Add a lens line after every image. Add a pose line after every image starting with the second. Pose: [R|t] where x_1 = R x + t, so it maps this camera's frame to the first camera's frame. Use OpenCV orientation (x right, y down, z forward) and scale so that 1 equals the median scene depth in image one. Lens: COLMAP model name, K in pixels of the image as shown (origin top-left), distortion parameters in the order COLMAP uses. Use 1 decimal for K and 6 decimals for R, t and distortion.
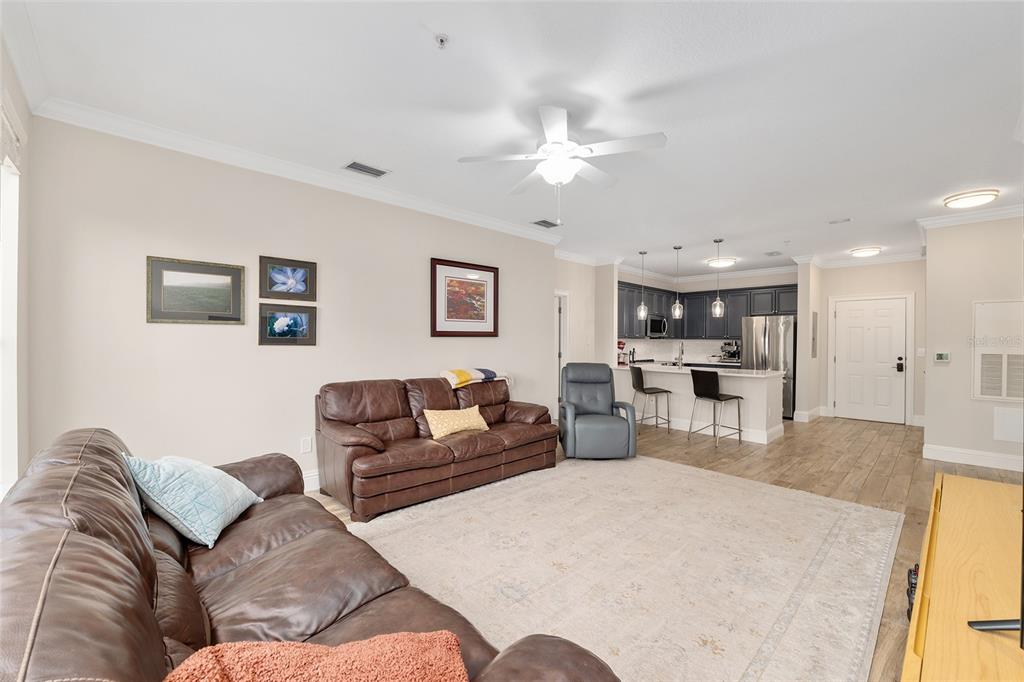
lens RADIAL K [[418.2, 0, 509.8], [0, 418.2, 342.5], [0, 0, 1]] dist [-0.015996, -0.000236]
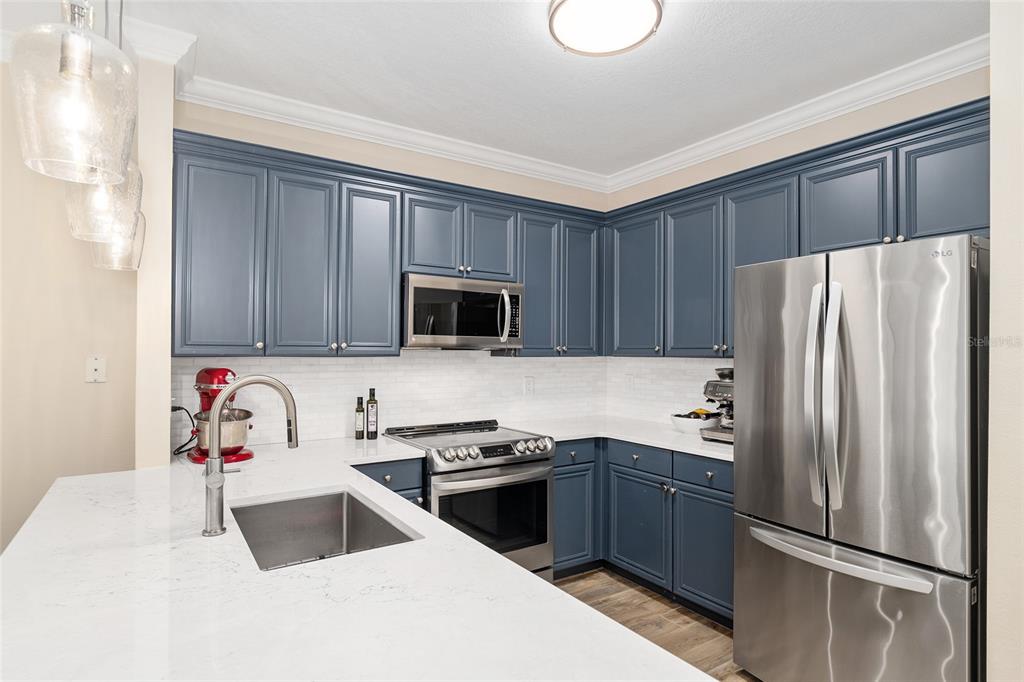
lens RADIAL K [[543.4, 0, 510.3], [0, 543.4, 344.9], [0, 0, 1]] dist [0.002325, 0.000882]
pose [[0.983794, -0.002208, -0.179291, 0.763808], [-0.000574, 0.999880, -0.015464, -0.018467], [0.179304, 0.015317, 0.983674, 1.053059]]
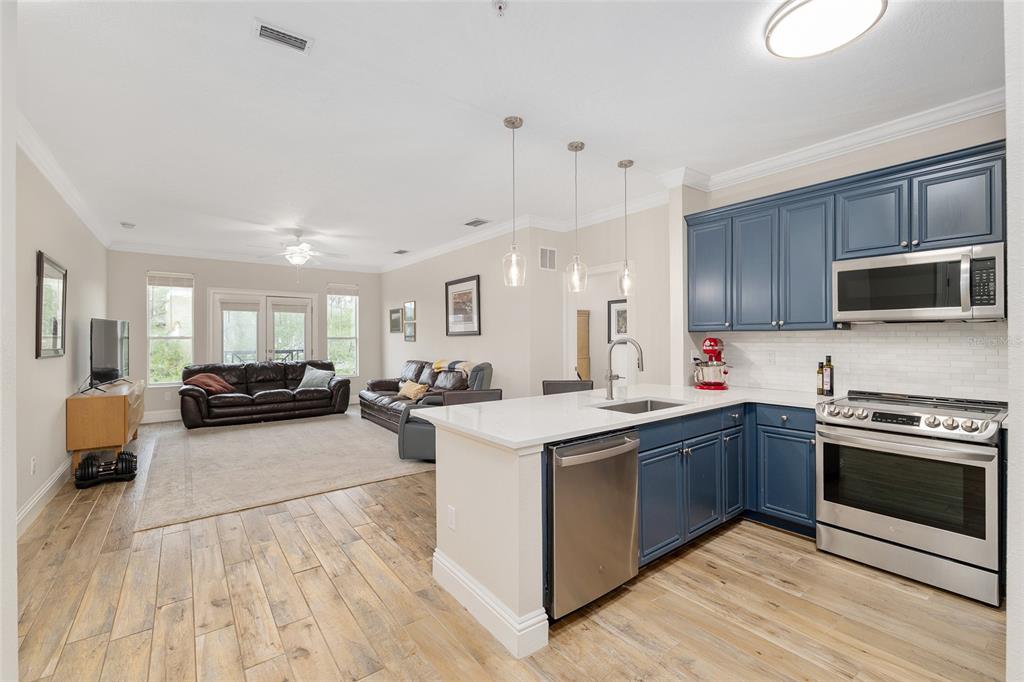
lens RADIAL K [[432.9, 0, 508.5], [0, 432.9, 336.3], [0, 0, 1]] dist [-0.009468, 0.000130]
pose [[-0.113036, -0.005029, -0.993578, 1.174119], [0.002373, 0.999983, -0.005332, -0.003836], [0.993588, -0.002960, -0.113022, 1.253820]]
